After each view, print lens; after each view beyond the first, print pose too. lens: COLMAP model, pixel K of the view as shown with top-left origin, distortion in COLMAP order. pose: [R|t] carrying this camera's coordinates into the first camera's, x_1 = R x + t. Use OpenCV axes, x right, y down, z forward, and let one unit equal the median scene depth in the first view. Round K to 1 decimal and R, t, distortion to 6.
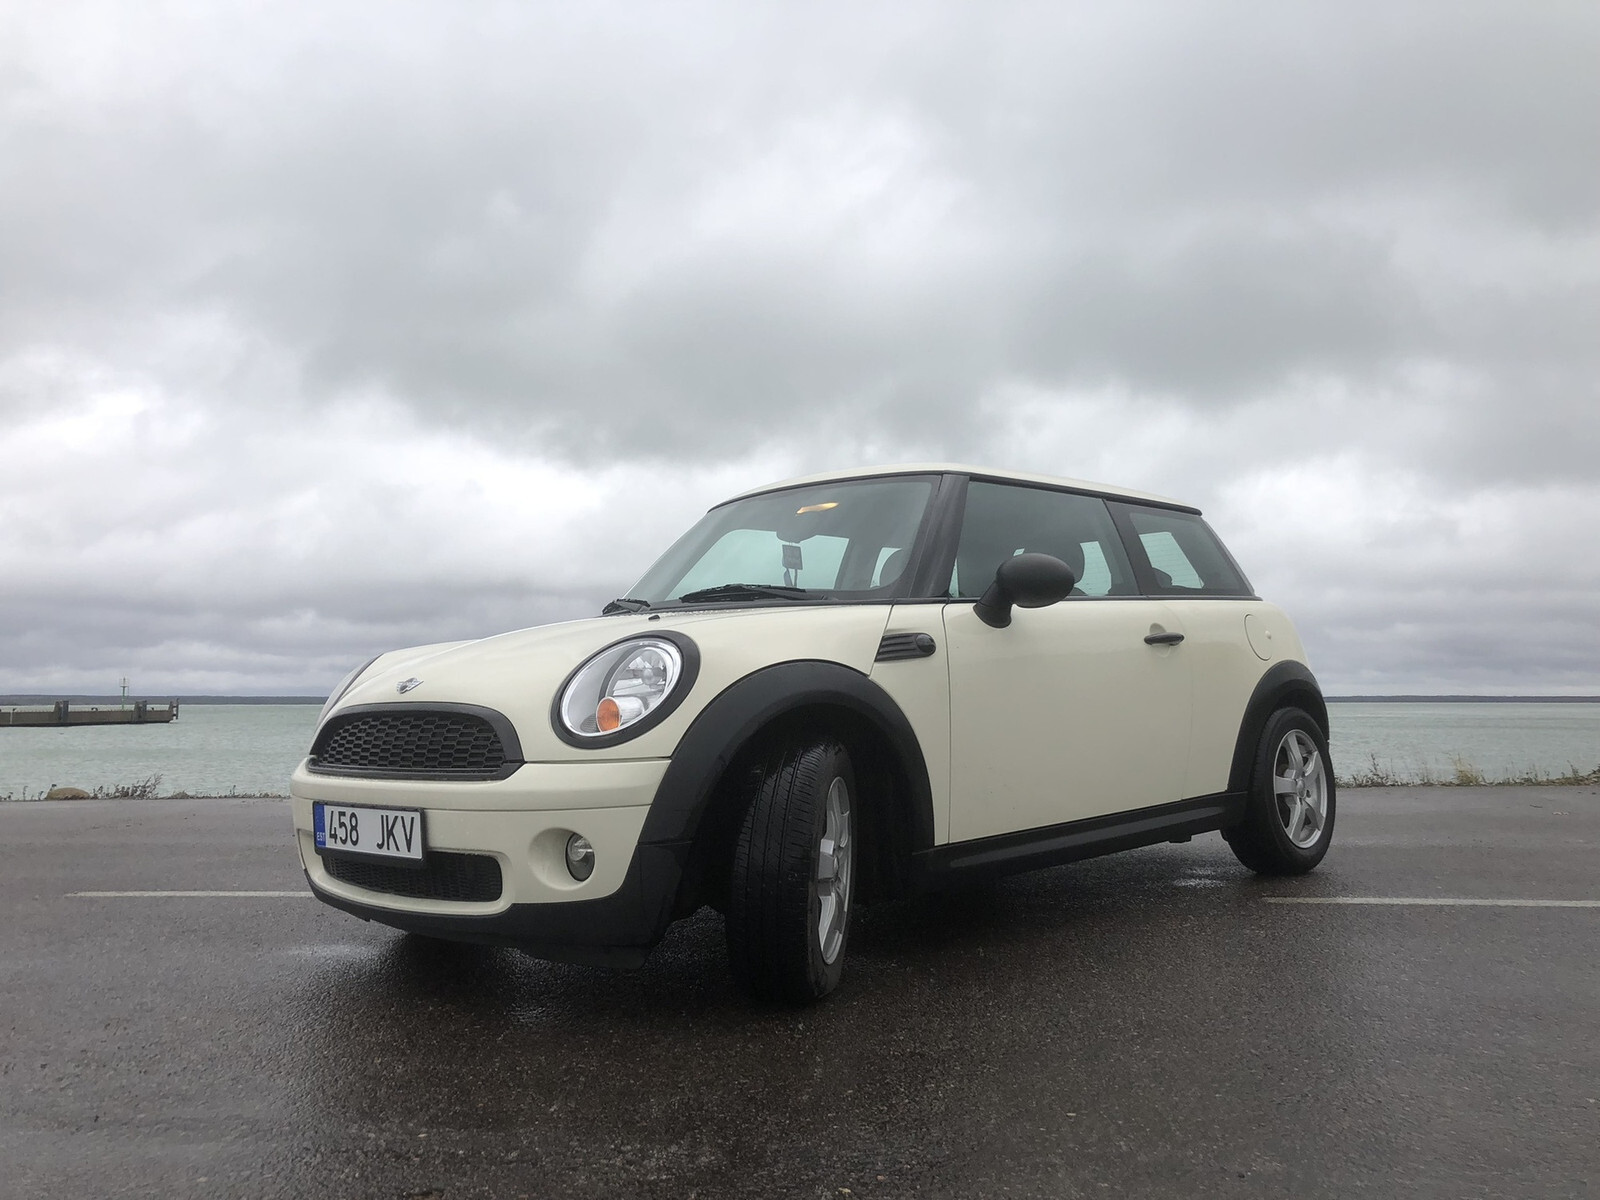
lens RADIAL K [[1300.0, 0, 805.6], [0, 1300.0, 574.9], [0, 0, 1]] dist [0.030589, -0.012054]
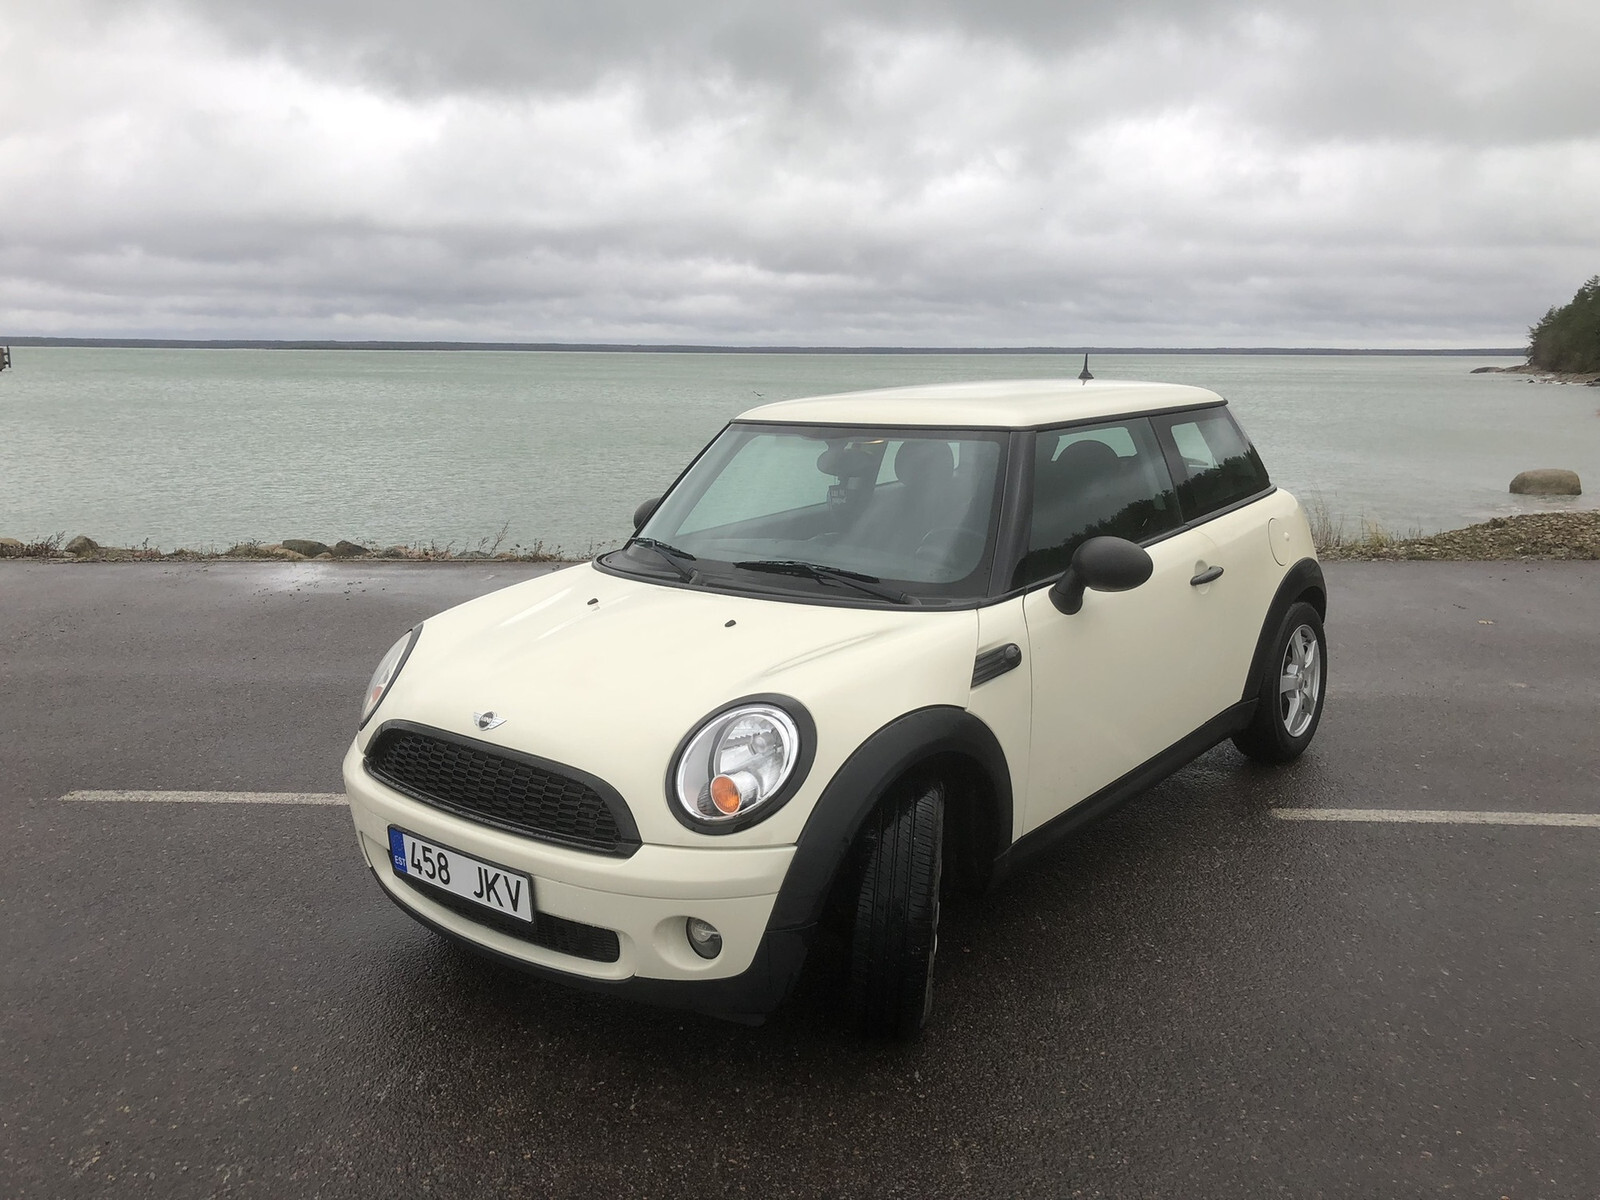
lens RADIAL K [[1300.0, 0, 805.6], [0, 1300.0, 574.9], [0, 0, 1]] dist [0.030589, -0.012054]
pose [[0.995460, -0.007683, 0.094868, -0.174188], [-0.017469, 0.965059, 0.261451, -0.288579], [-0.093562, -0.261921, 0.960543, 0.099226]]
